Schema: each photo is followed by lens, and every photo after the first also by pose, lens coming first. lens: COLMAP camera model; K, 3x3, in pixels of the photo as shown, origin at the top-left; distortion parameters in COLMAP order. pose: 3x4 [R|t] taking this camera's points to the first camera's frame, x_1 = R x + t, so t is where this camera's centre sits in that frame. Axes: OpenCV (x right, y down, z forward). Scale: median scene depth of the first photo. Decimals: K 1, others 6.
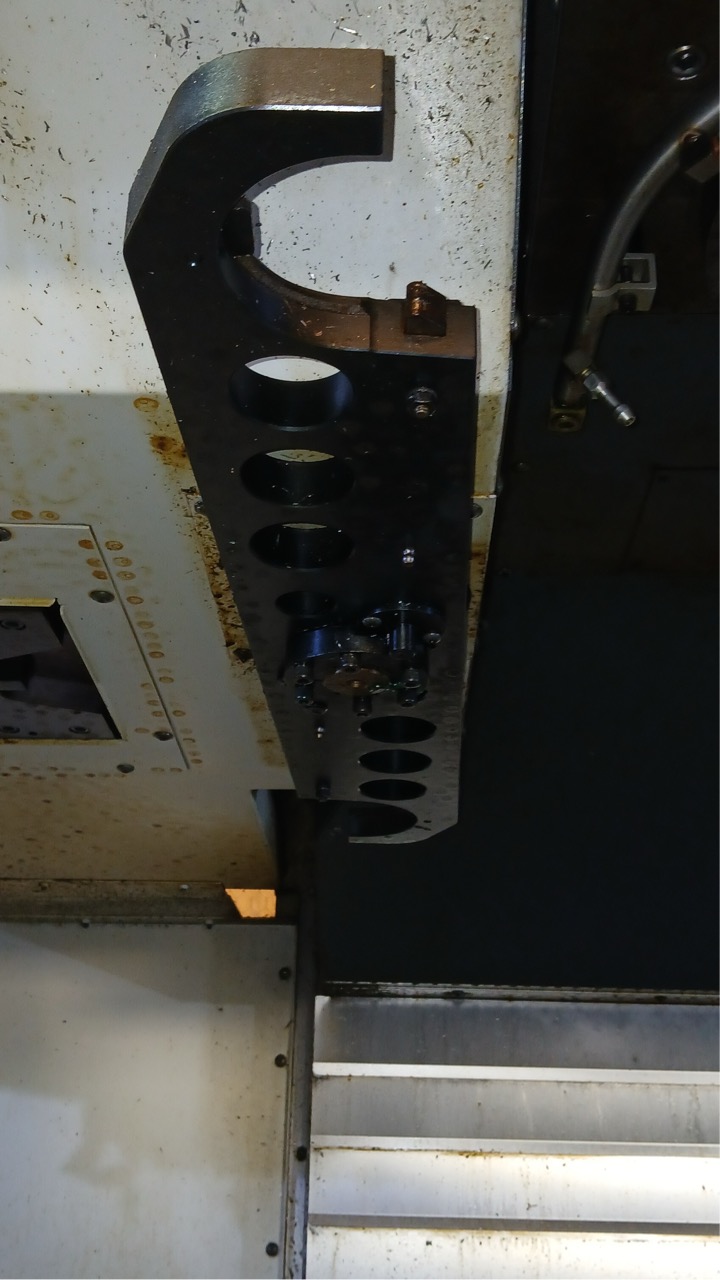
lens RADIAL K [[1015.9, 0, 394.9], [0, 1015.9, 569.2], [0, 0, 1]] dist [0.070815, -0.140970]
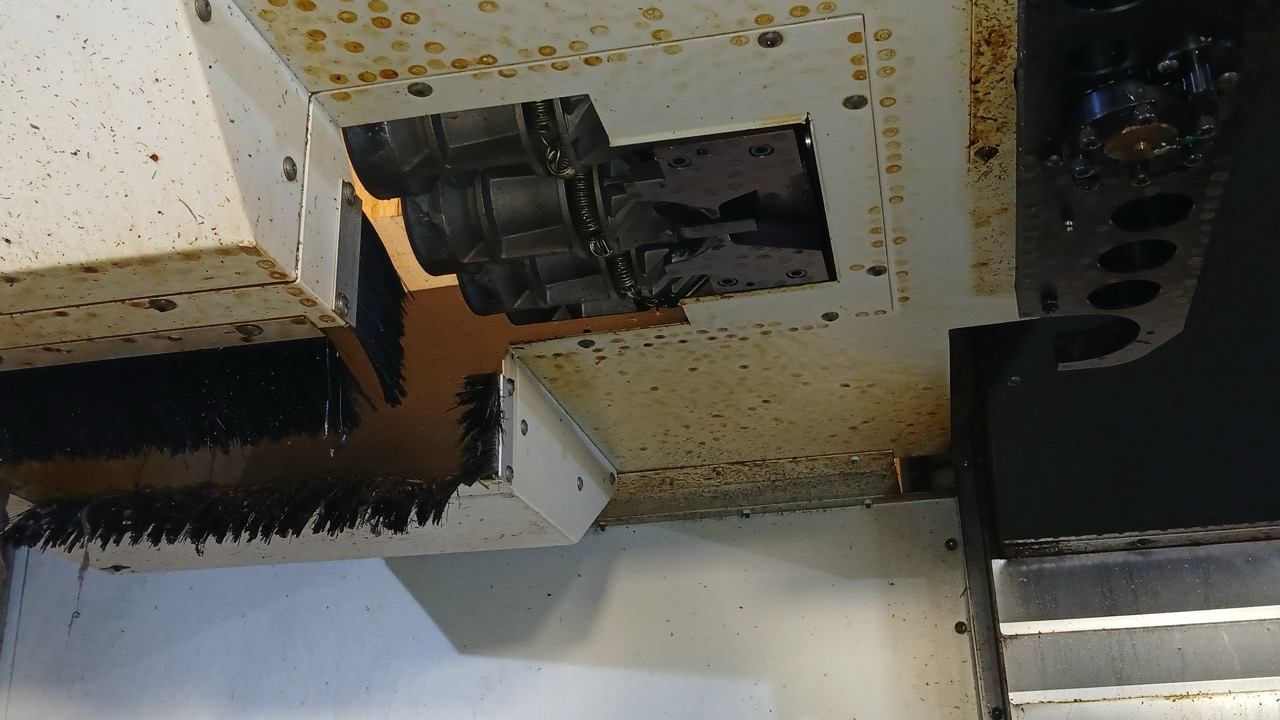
lens RADIAL K [[1015.9, 0, 629.3], [0, 1015.9, 356.4], [0, 0, 1]] dist [0.070815, -0.140970]
pose [[0.983391, -0.118249, -0.137695, -0.273833], [0.123517, 0.991879, 0.030333, 0.150112], [0.132990, -0.046836, 0.990010, -0.031595]]
